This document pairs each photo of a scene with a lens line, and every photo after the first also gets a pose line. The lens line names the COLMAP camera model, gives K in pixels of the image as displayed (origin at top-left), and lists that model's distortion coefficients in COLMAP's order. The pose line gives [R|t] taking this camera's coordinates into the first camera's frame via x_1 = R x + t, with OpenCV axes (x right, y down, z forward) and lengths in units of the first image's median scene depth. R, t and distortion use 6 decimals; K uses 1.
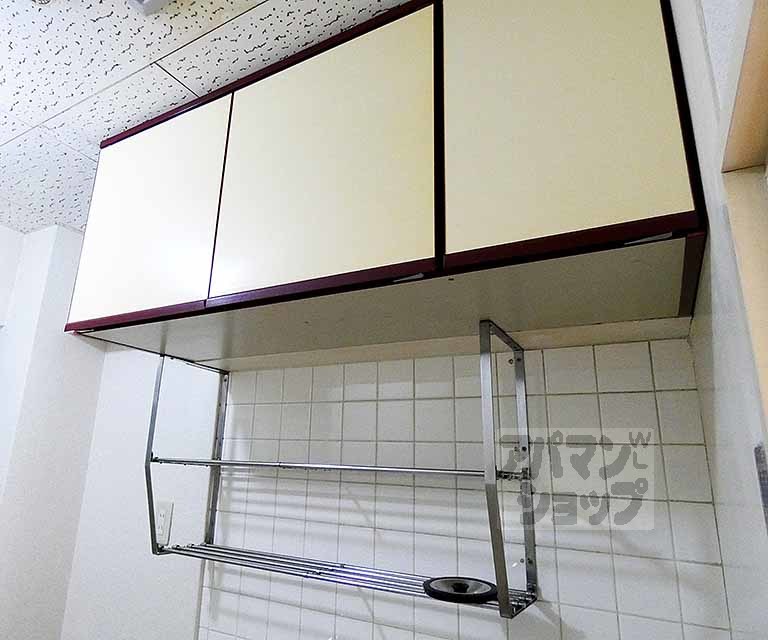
lens RADIAL K [[504.5, 0, 360.4], [0, 504.5, 320.6], [0, 0, 1]] dist [-0.011346, -0.002643]
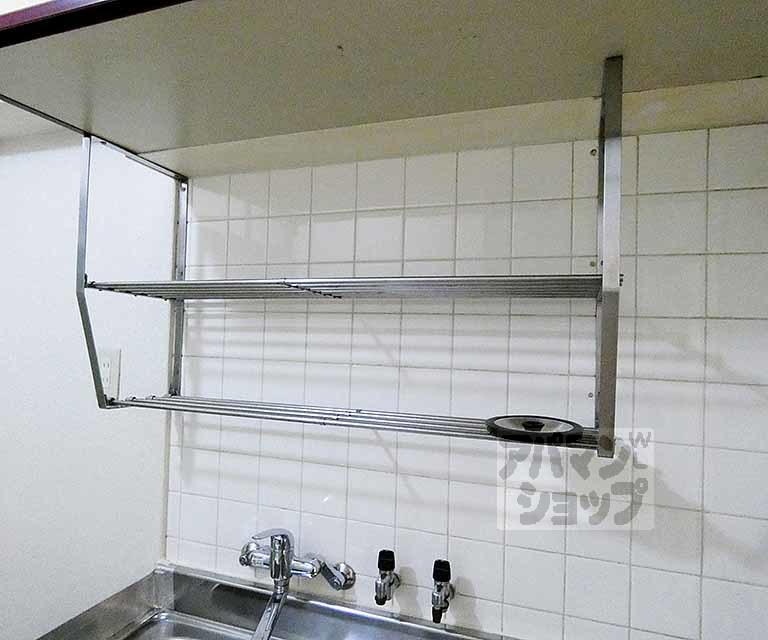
lens RADIAL K [[481.0, 0, 384.0], [0, 481.0, 320.0], [0, 0, 1]] dist [-0.000205, -0.000248]
pose [[0.982773, -0.000128, 0.184815, -0.124382], [-0.043184, 0.972159, 0.230307, 0.147667], [-0.179699, -0.234321, 0.955407, 0.258527]]
